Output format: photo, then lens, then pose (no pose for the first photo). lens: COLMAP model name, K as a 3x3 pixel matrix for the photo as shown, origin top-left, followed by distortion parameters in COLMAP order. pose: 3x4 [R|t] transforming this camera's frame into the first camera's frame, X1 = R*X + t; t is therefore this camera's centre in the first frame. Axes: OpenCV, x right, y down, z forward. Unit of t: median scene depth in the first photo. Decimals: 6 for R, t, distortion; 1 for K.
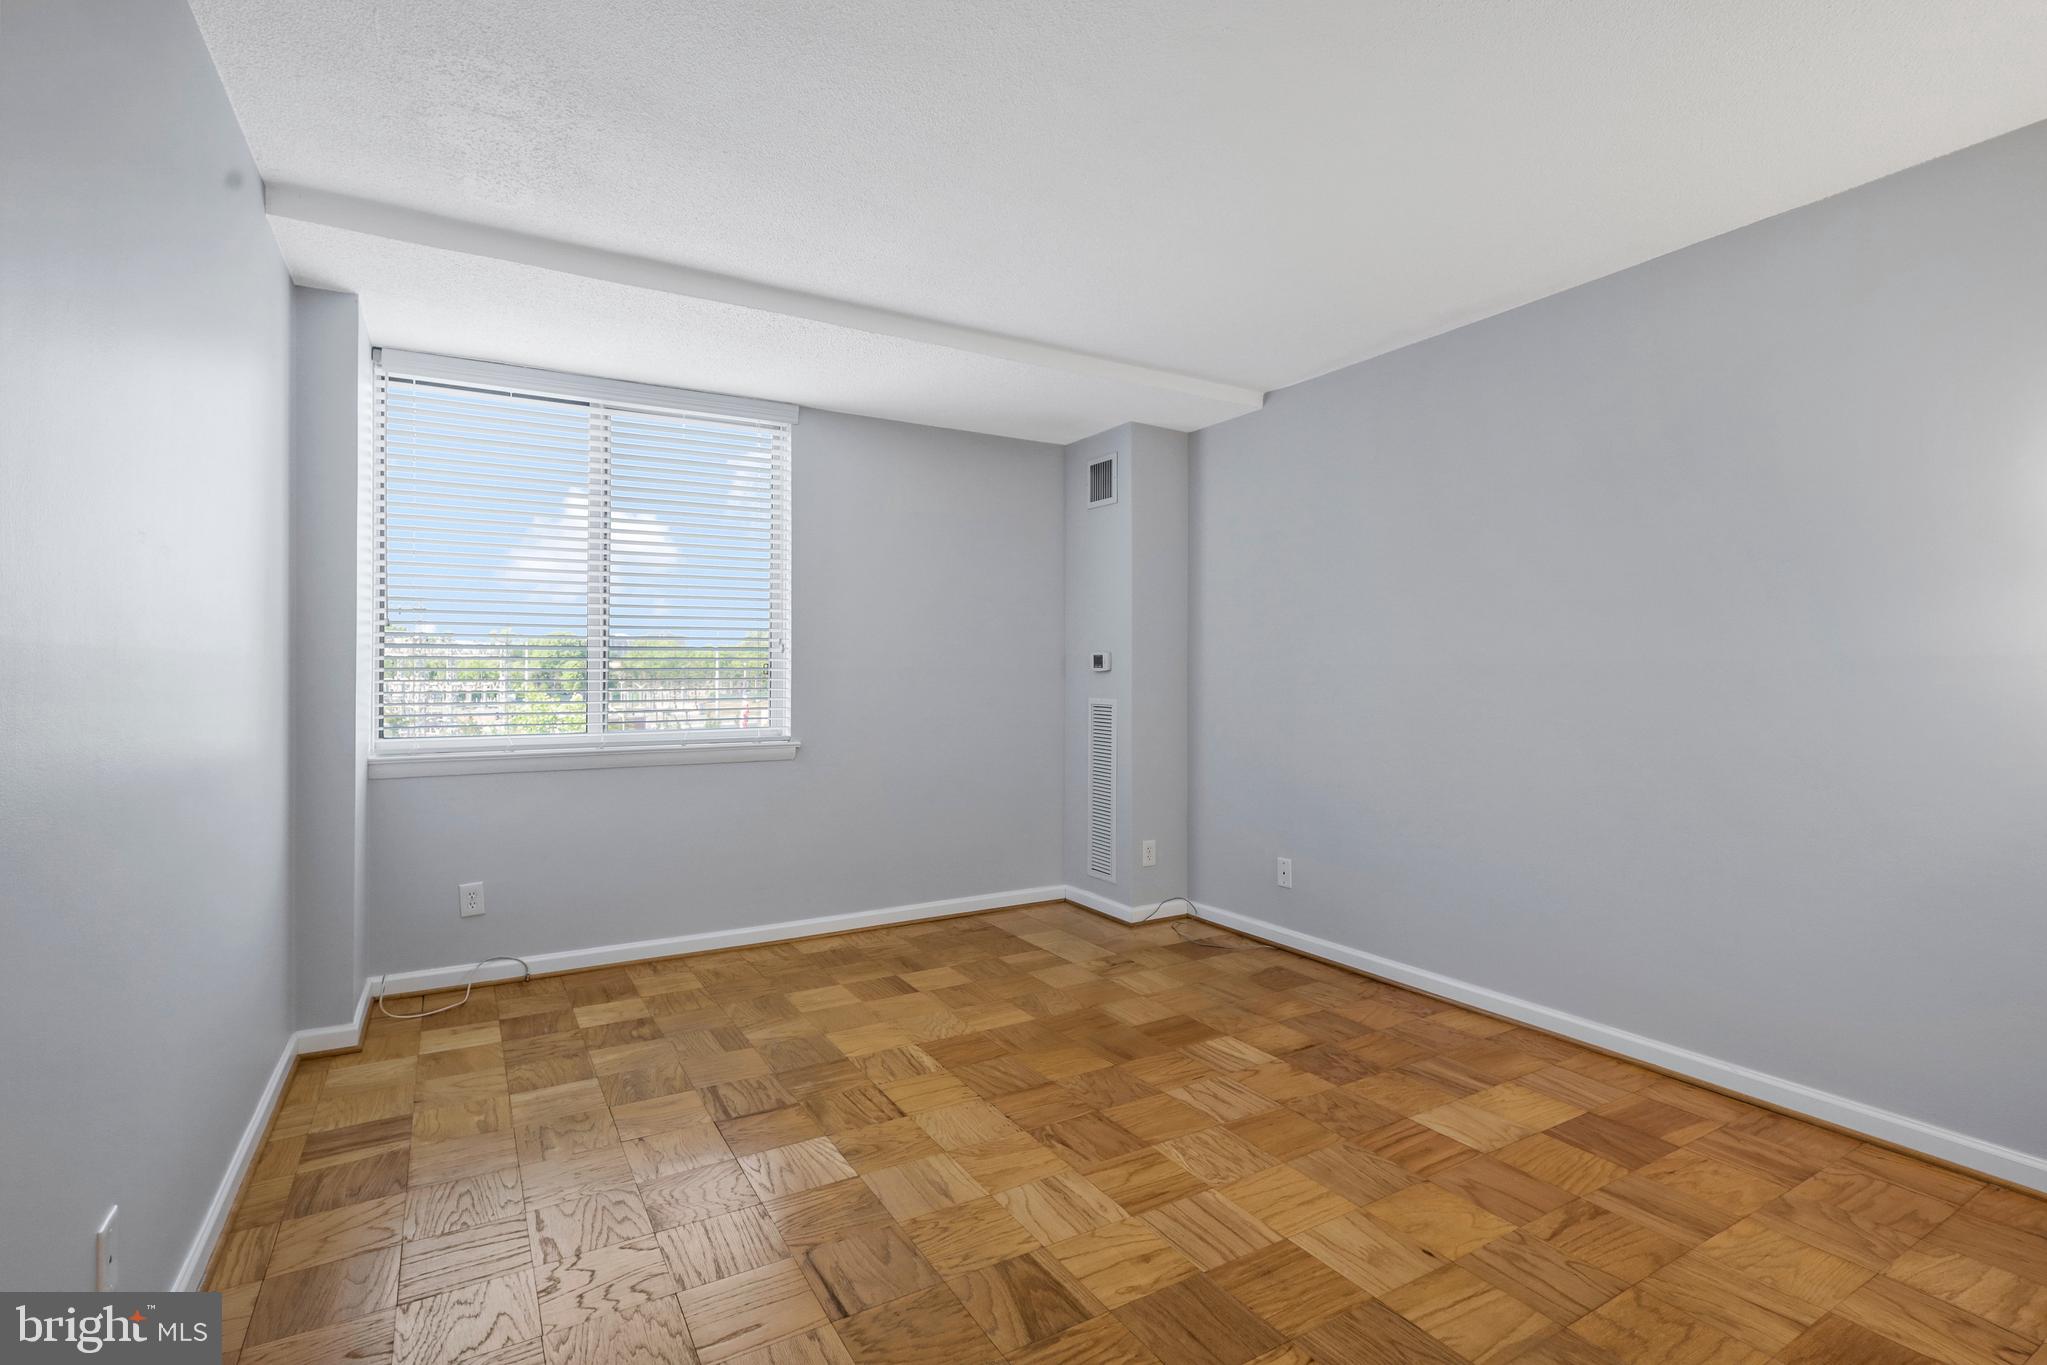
lens RADIAL K [[957.8, 0, 1027.4], [0, 957.8, 673.8], [0, 0, 1]] dist [-0.001729, 0.001527]
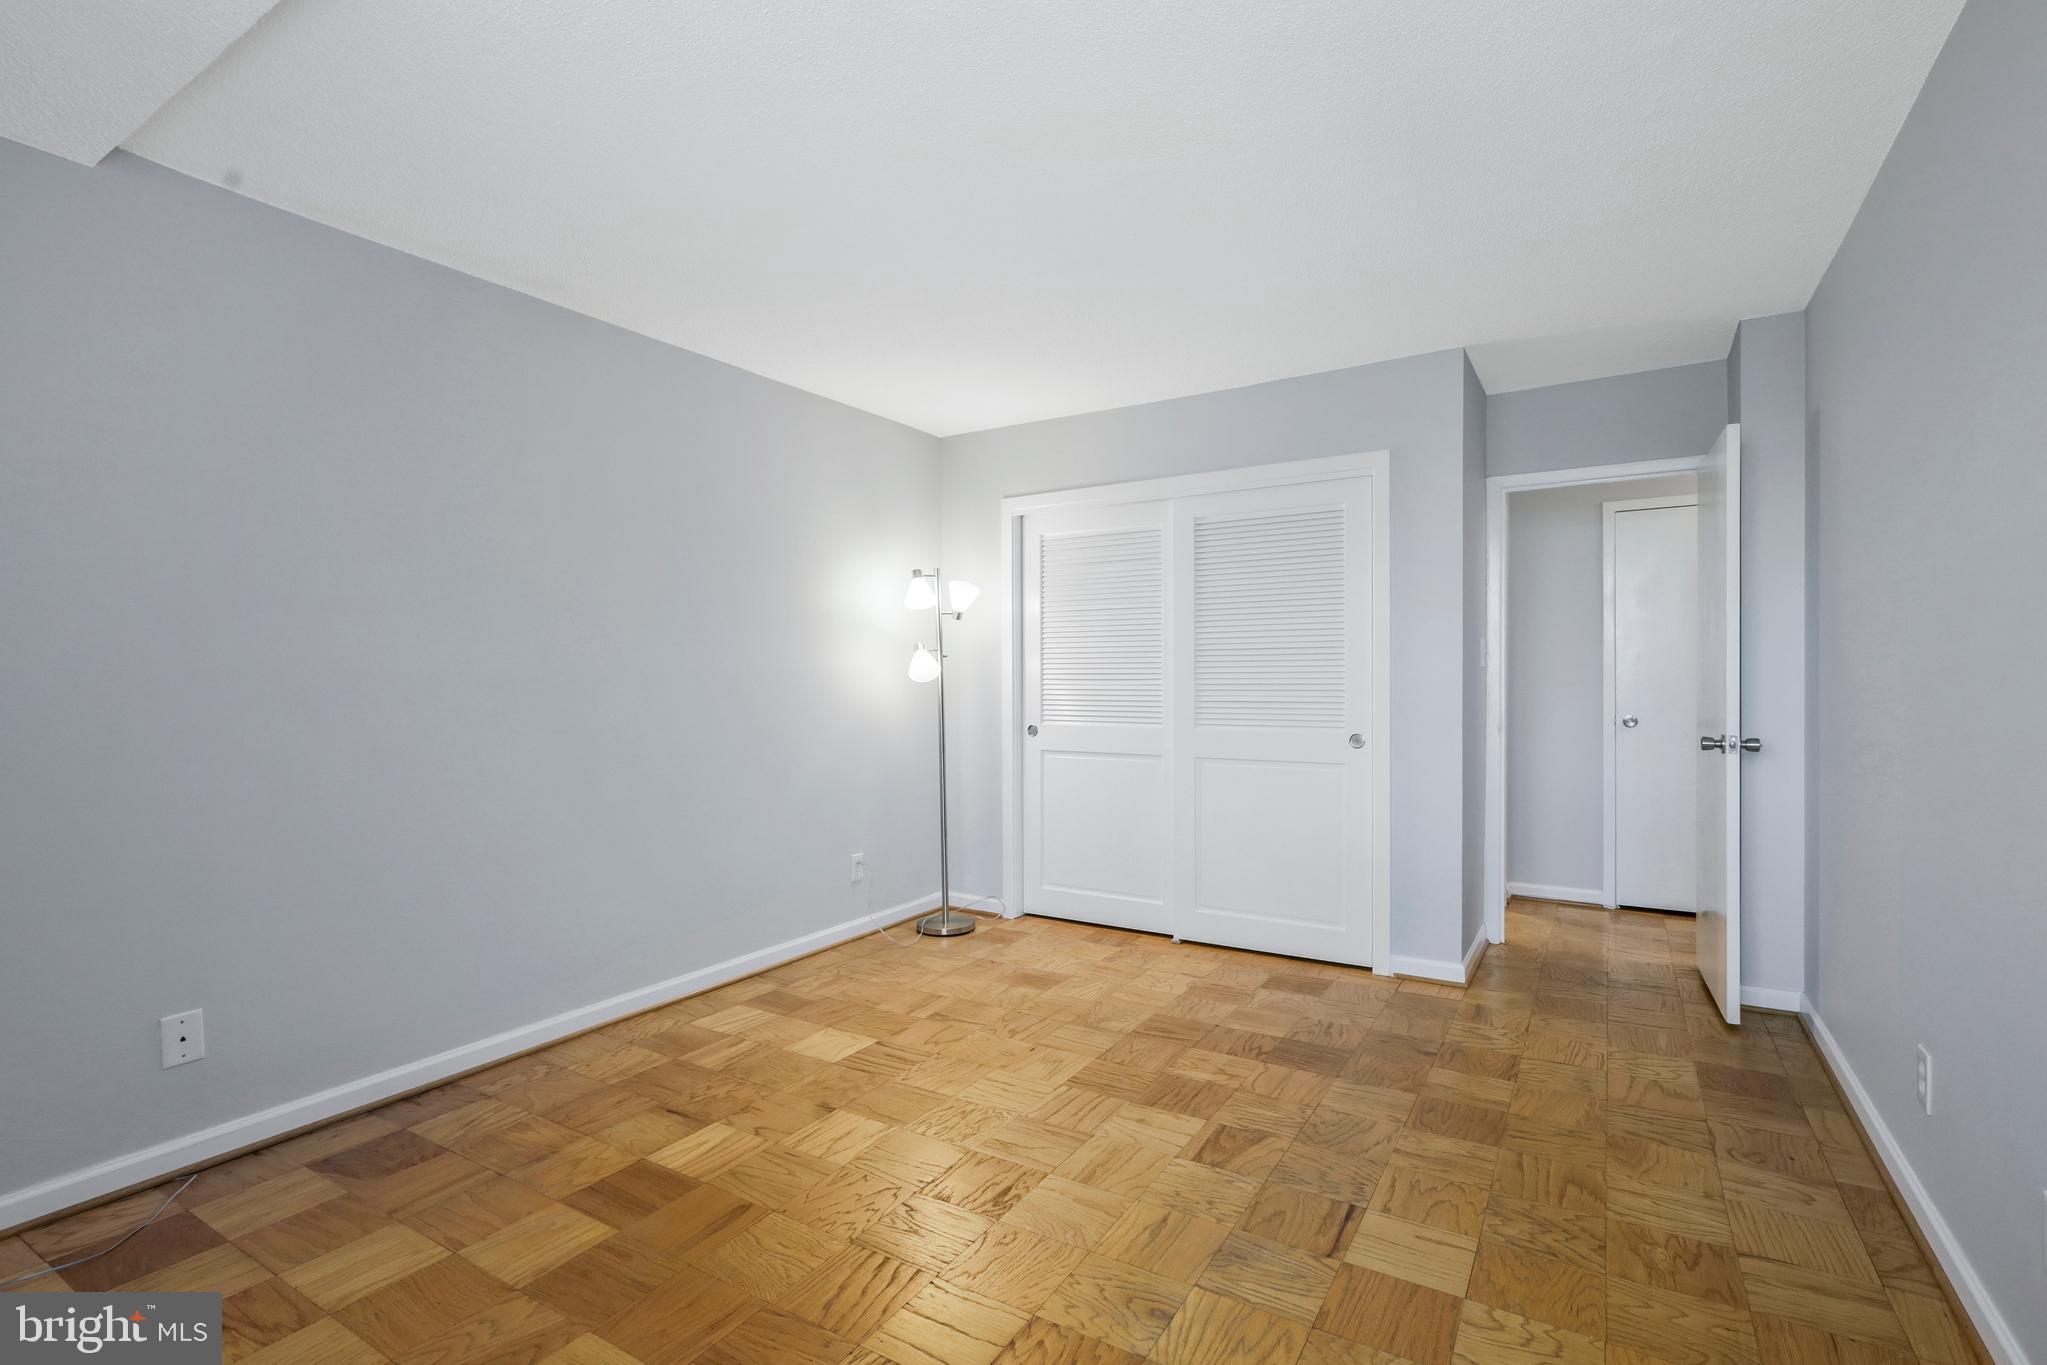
lens RADIAL K [[957.8, 0, 1024.7], [0, 957.8, 685.4], [0, 0, 1]] dist [-0.001729, 0.001527]
pose [[-0.465889, -0.002225, 0.884840, -0.760578], [0.003979, 0.999981, 0.004609, 0.000684], [-0.884834, 0.005668, -0.465872, 1.371346]]
